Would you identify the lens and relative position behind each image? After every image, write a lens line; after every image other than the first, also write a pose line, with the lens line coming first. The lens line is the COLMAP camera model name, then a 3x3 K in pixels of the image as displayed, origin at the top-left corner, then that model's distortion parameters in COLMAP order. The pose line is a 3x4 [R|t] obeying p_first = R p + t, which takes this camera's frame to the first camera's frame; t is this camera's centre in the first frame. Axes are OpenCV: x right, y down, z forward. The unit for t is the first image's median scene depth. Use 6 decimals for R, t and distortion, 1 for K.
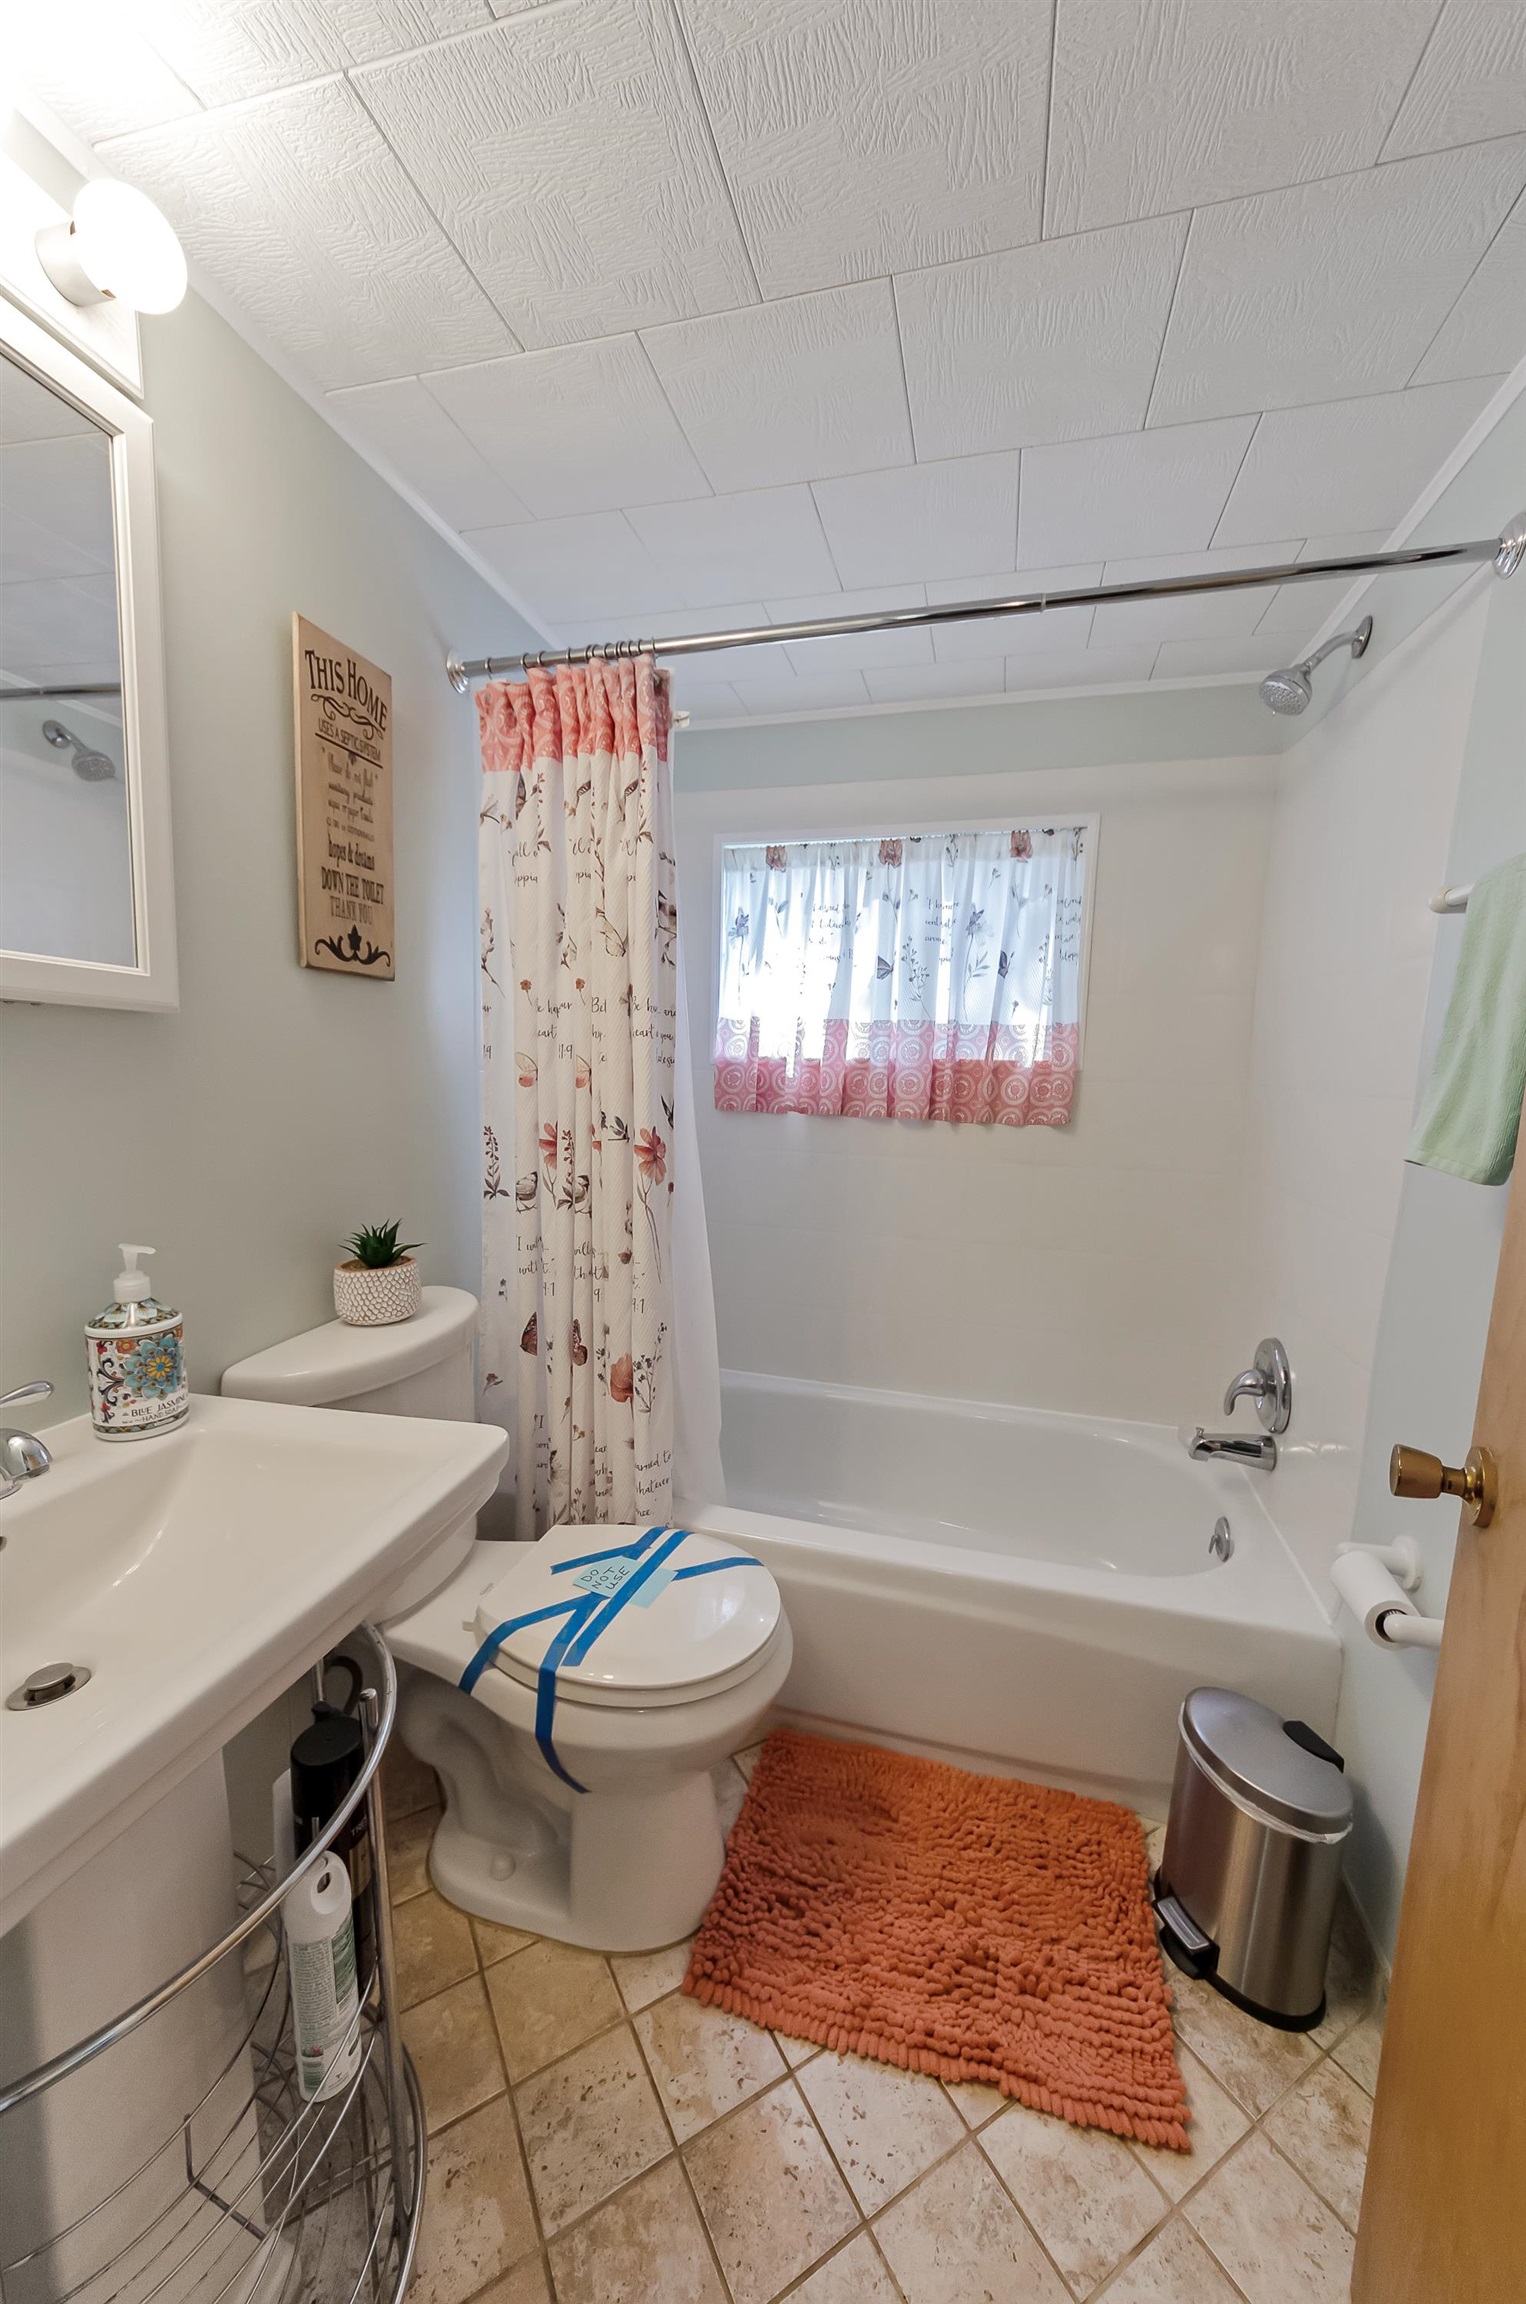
lens RADIAL K [[827.6, 0, 763.0], [0, 827.6, 1152.0], [0, 0, 1]] dist [-0.034742, 0.005237]
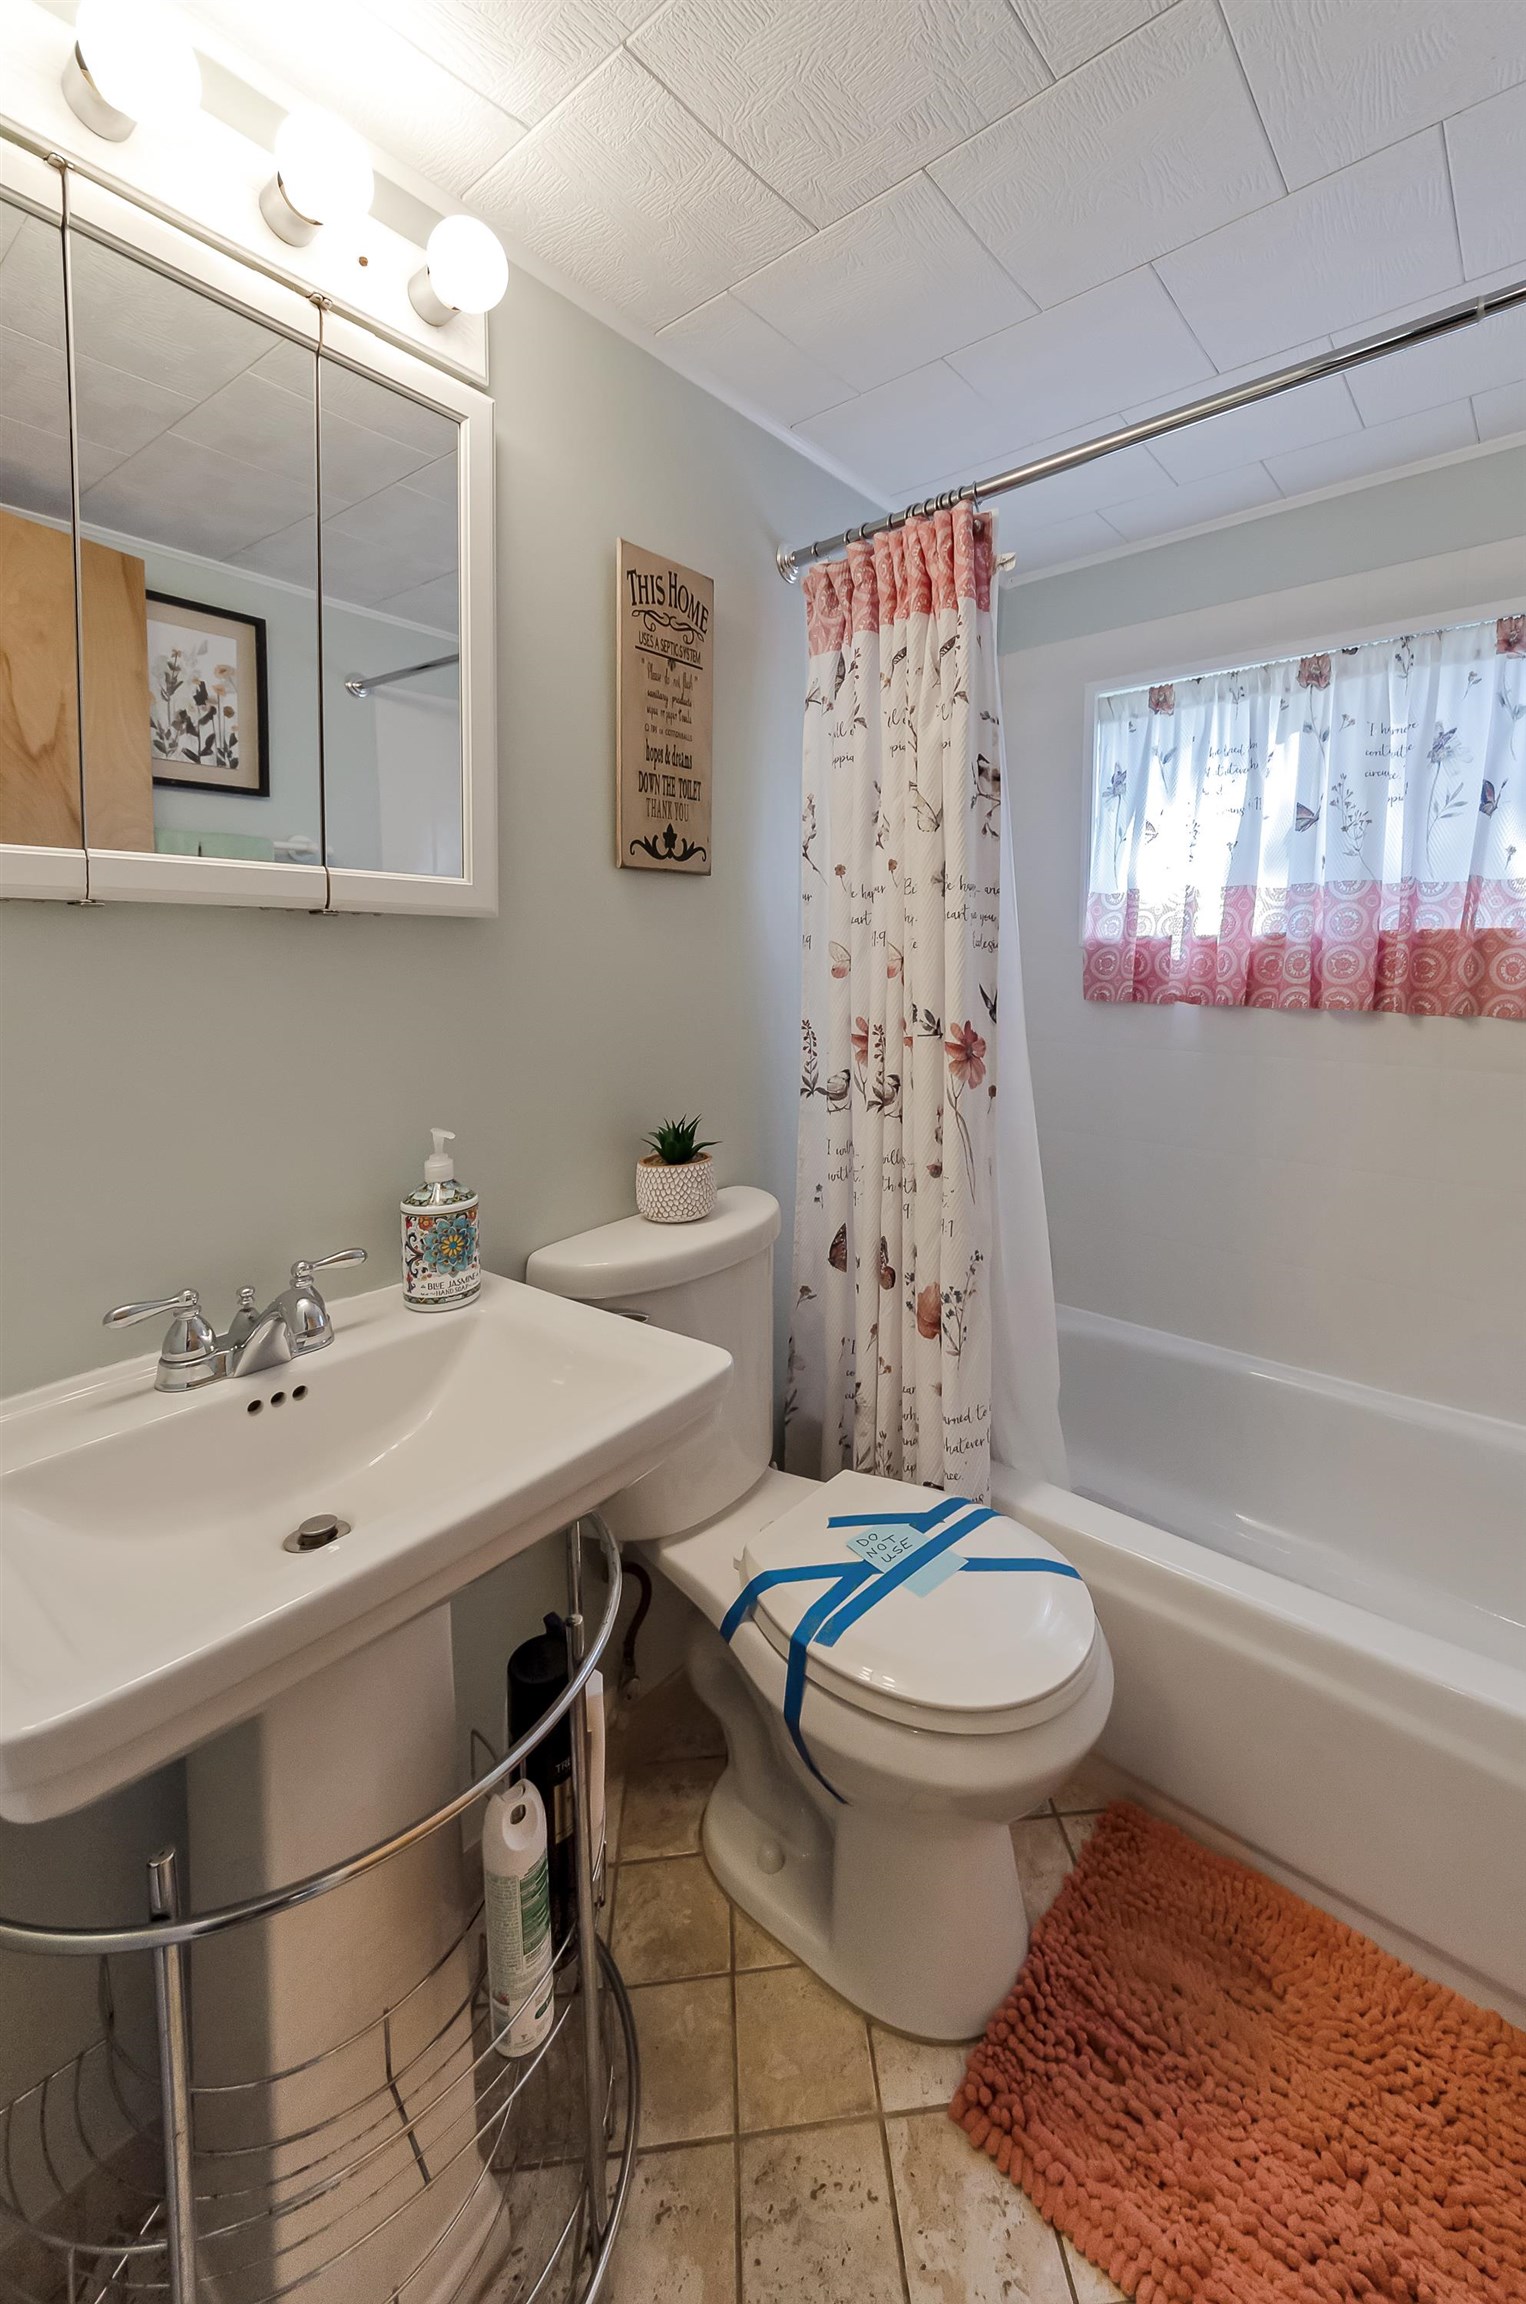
lens RADIAL K [[898.6, 0, 764.3], [0, 898.6, 983.3], [0, 0, 1]] dist [-0.028280, 0.003725]
pose [[0.901385, -0.018200, -0.432636, 0.088596], [-0.012370, 0.997626, -0.067741, -0.003686], [0.432842, 0.066412, 0.899020, 0.056731]]
